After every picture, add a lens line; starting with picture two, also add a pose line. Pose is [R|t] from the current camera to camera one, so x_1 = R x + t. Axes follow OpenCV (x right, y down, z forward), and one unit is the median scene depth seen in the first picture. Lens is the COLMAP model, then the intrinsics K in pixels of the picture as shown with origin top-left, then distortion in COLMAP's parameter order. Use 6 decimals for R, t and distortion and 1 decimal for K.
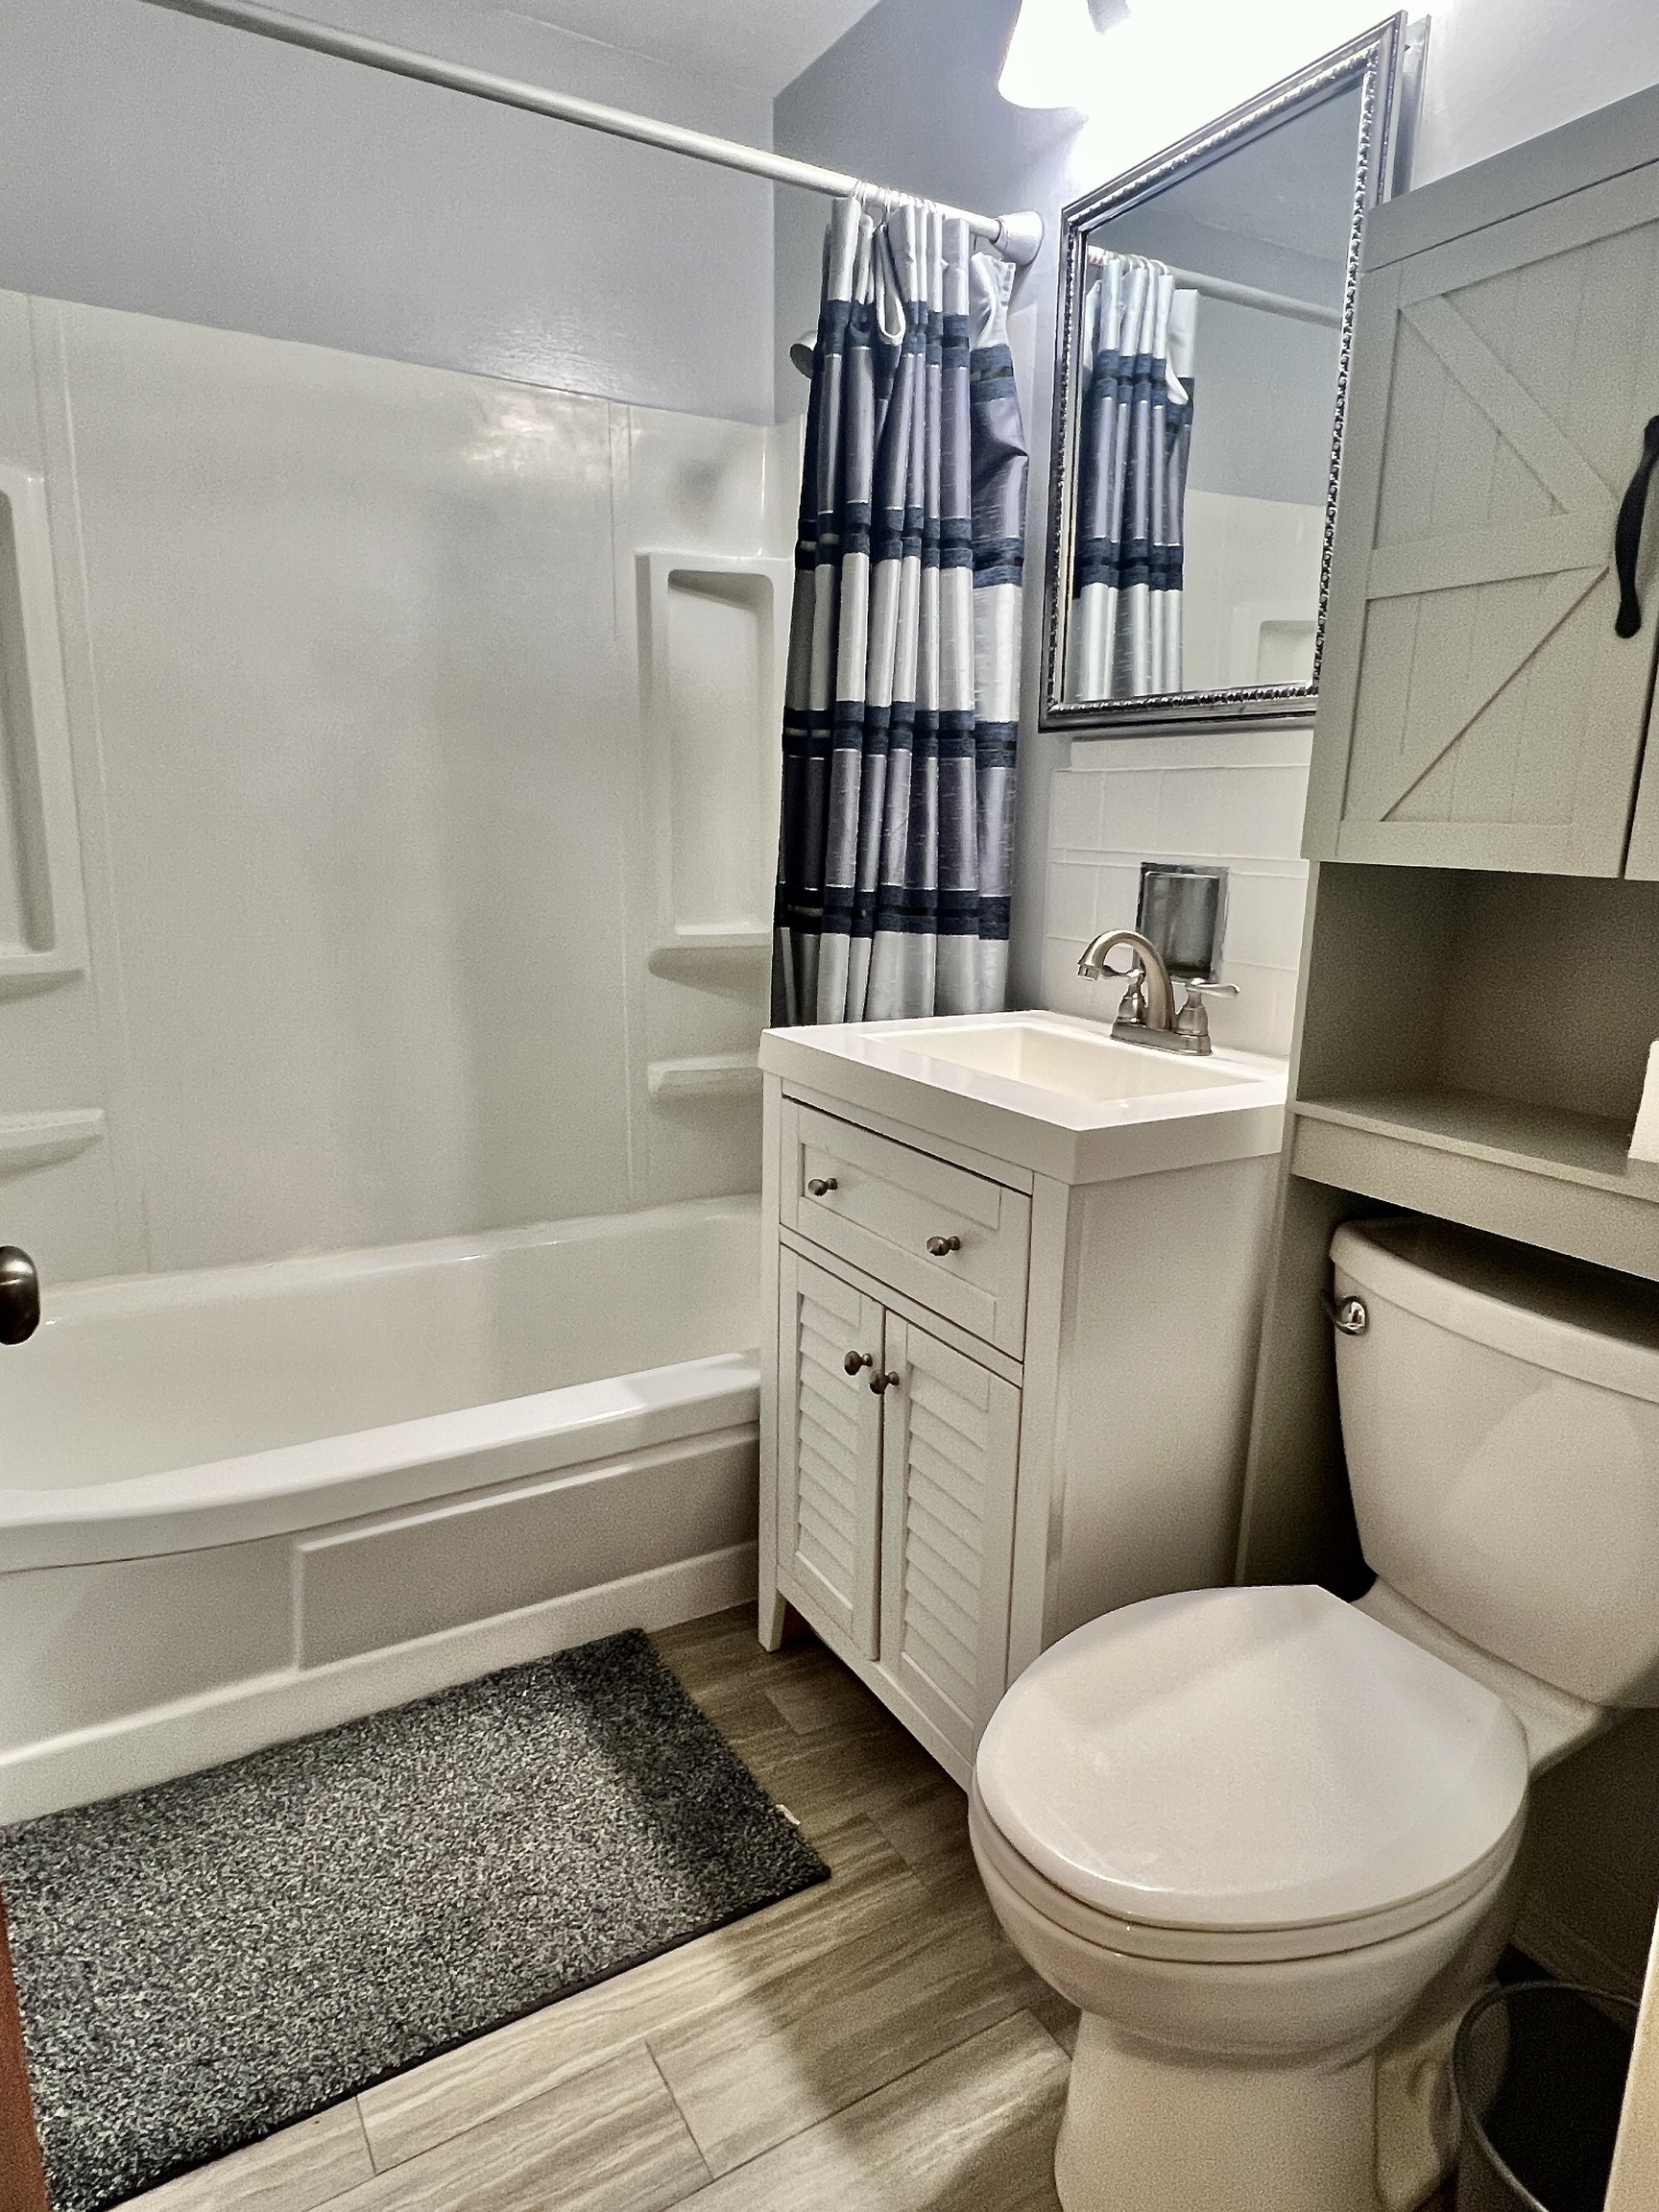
lens RADIAL K [[1312.1, 0, 829.5], [0, 1312.1, 1106.0], [0, 0, 1]] dist [-0.003862, -0.000258]
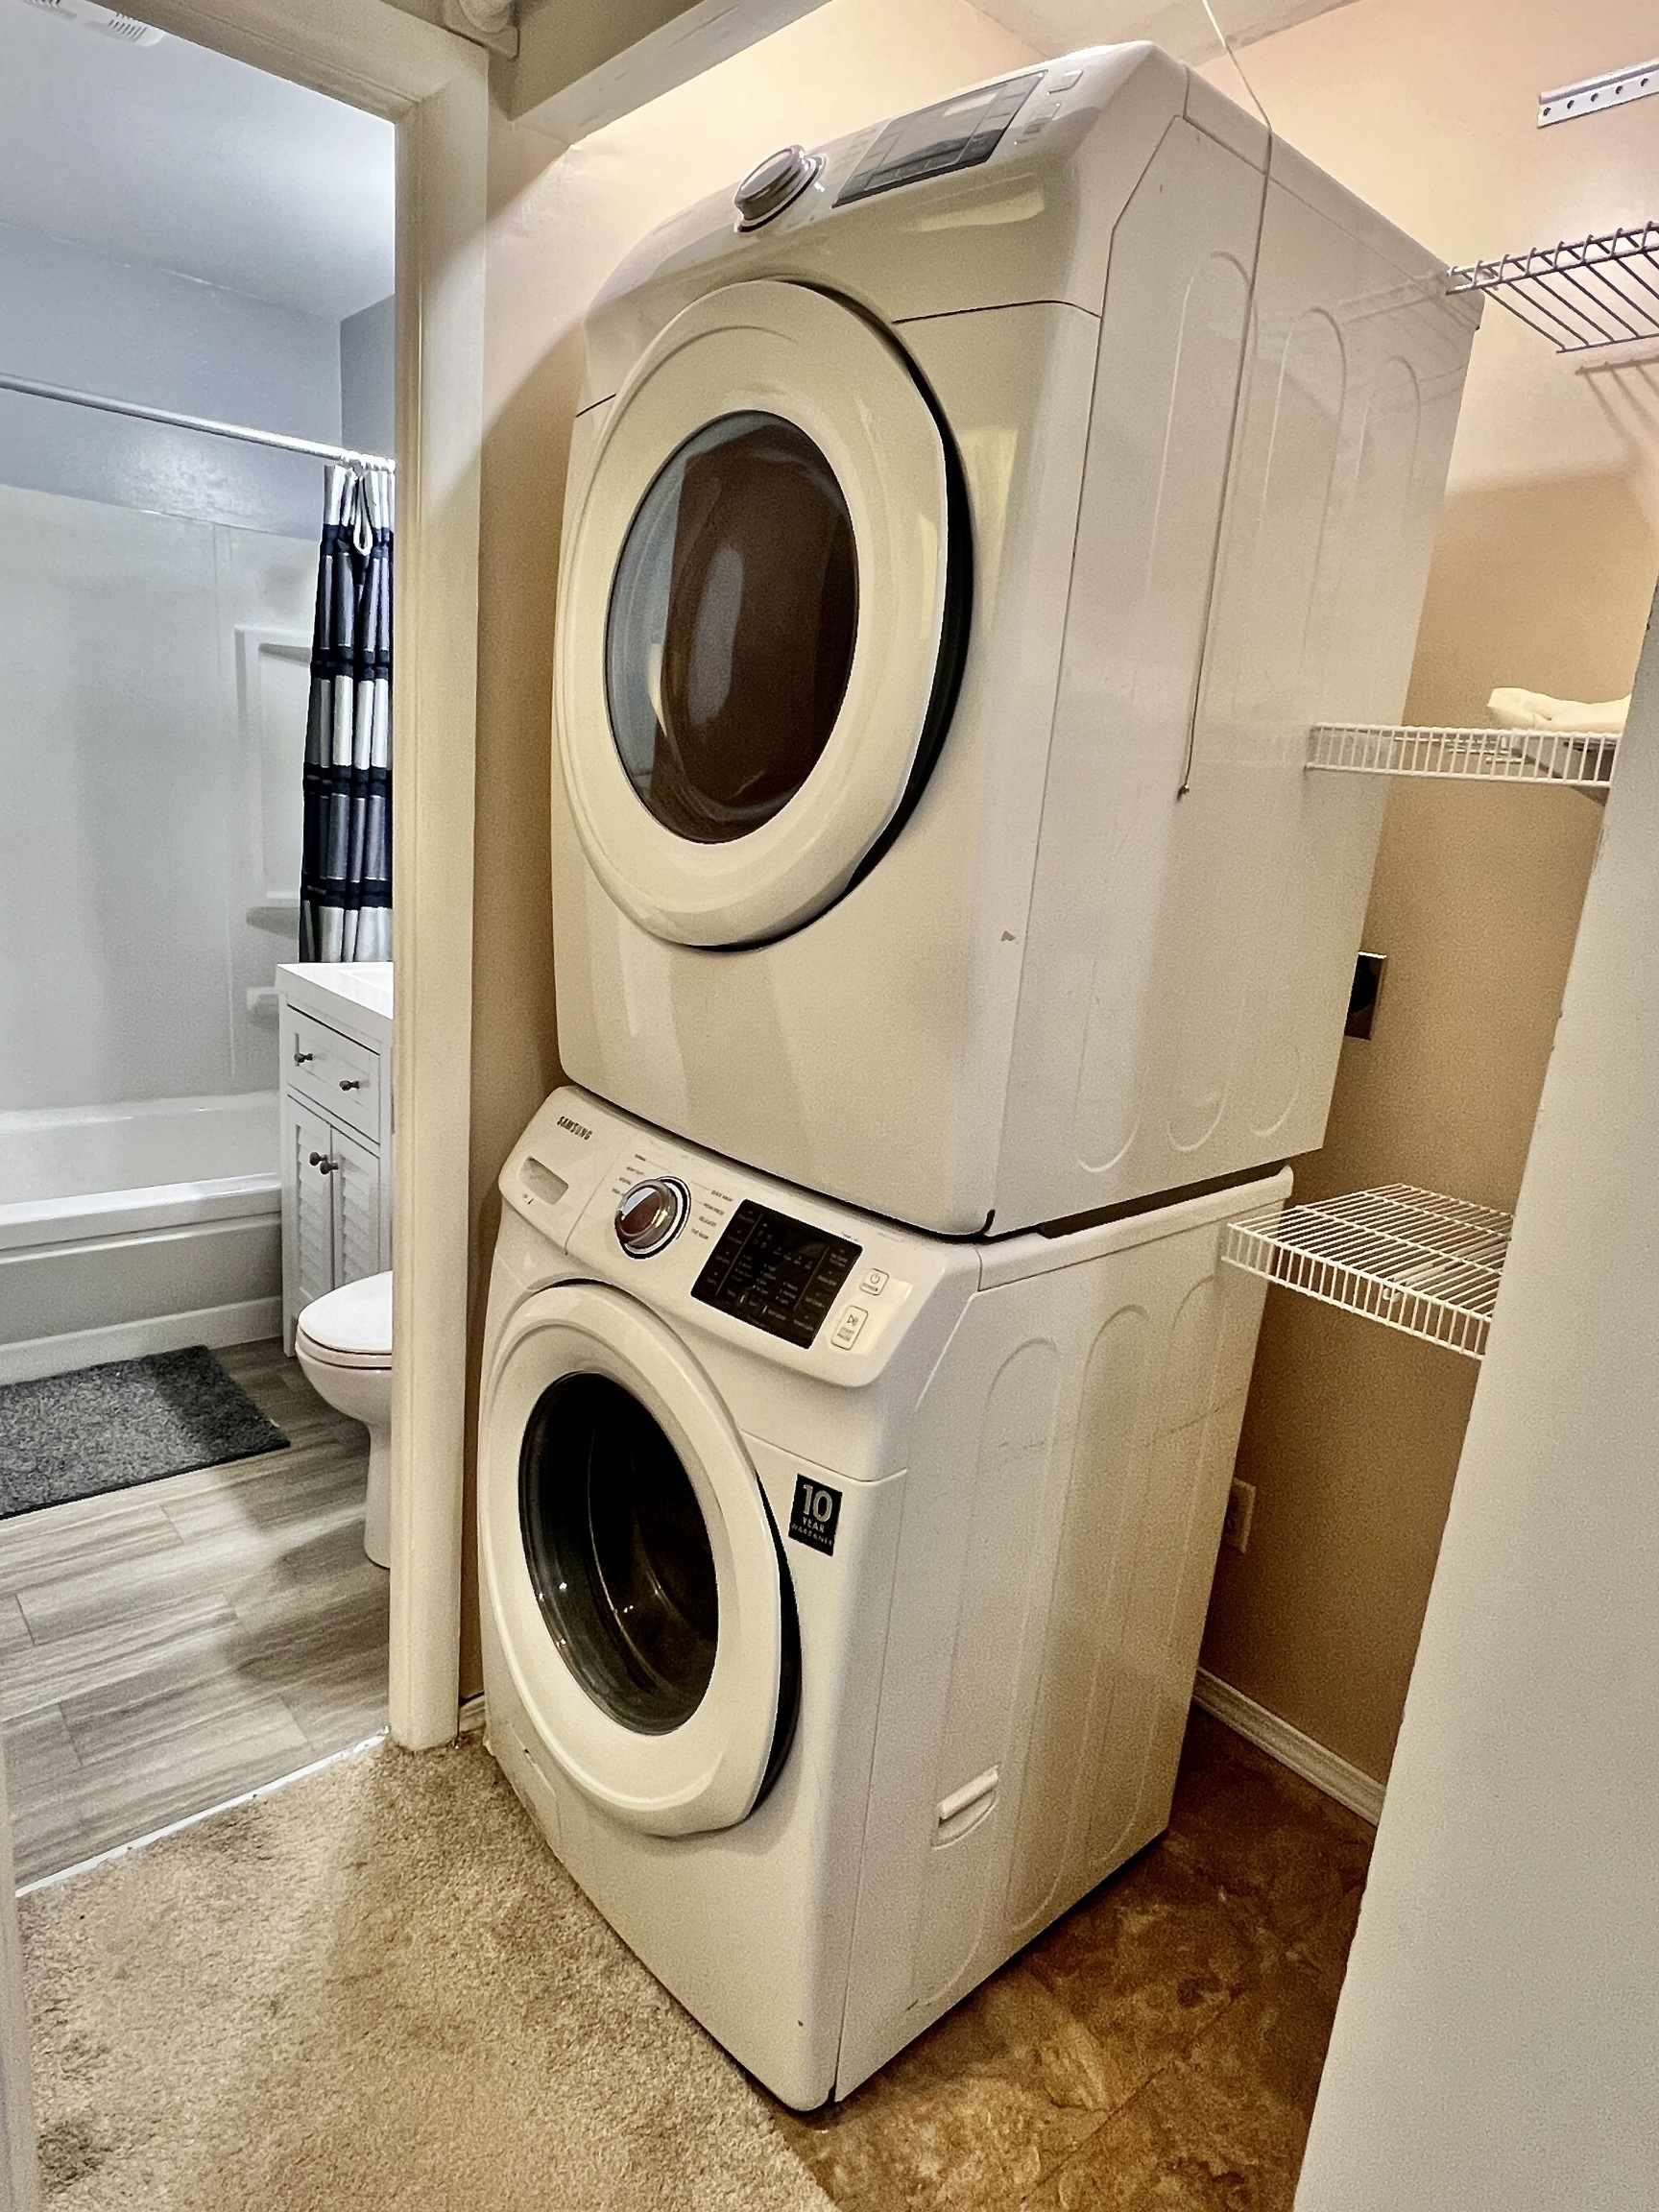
lens RADIAL K [[1312.1, 0, 829.5], [0, 1312.1, 1106.0], [0, 0, 1]] dist [-0.003862, -0.000258]
pose [[0.983202, 0.025060, 0.180791, 0.332150], [-0.031227, 0.999021, 0.031349, 0.045518], [-0.179829, -0.036468, 0.983022, -0.734472]]
